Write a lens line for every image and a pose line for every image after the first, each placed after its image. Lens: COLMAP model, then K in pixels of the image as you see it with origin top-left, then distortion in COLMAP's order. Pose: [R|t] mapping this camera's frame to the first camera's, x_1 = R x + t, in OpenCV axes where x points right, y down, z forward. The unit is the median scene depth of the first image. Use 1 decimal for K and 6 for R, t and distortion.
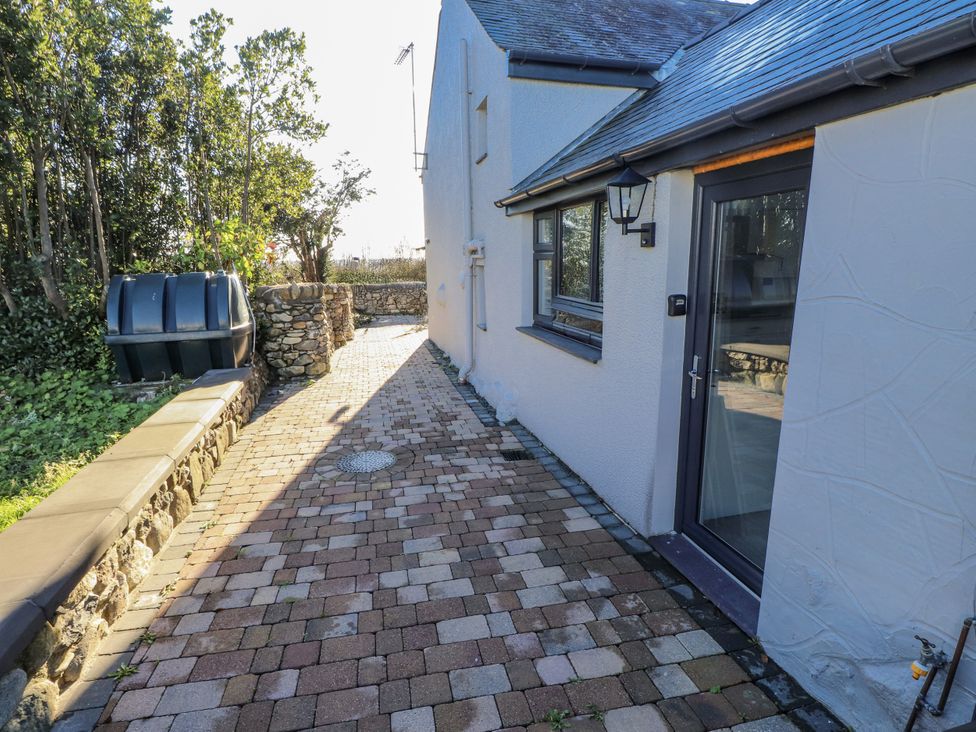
lens RADIAL K [[507.1, 0, 483.2], [0, 507.1, 362.4], [0, 0, 1]] dist [-0.003483, -0.012444]
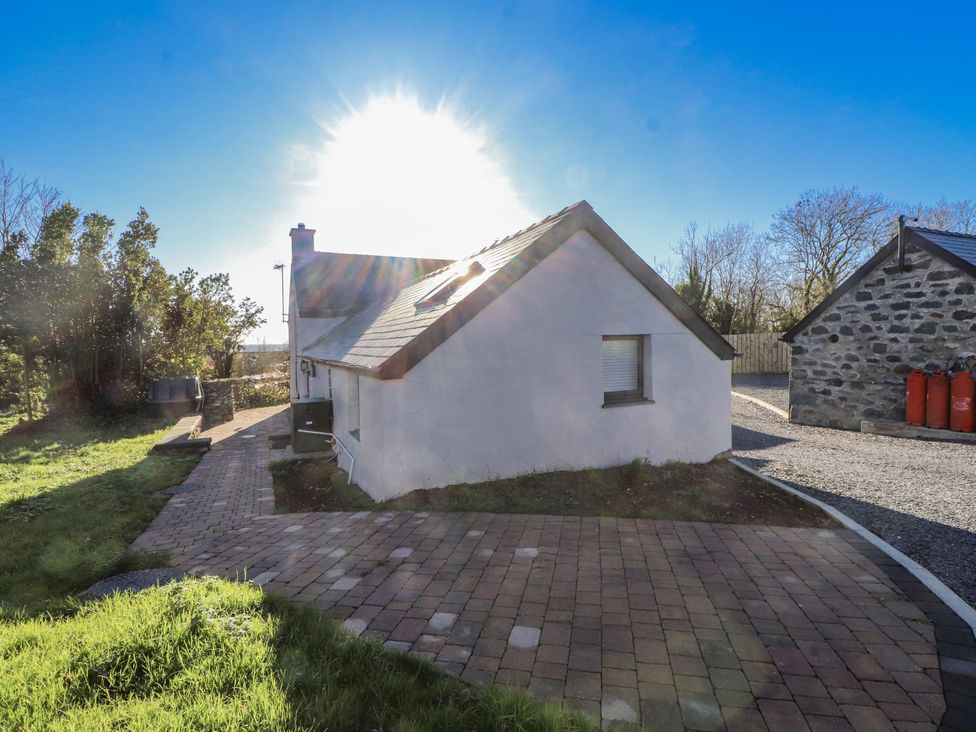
lens RADIAL K [[507.1, 0, 491.9], [0, 507.1, 368.9], [0, 0, 1]] dist [-0.003483, -0.012444]
pose [[0.982297, -0.003470, 0.187299, 0.404880], [0.032467, 0.987851, -0.151975, 0.181195], [-0.184496, 0.155365, 0.970476, -1.438072]]
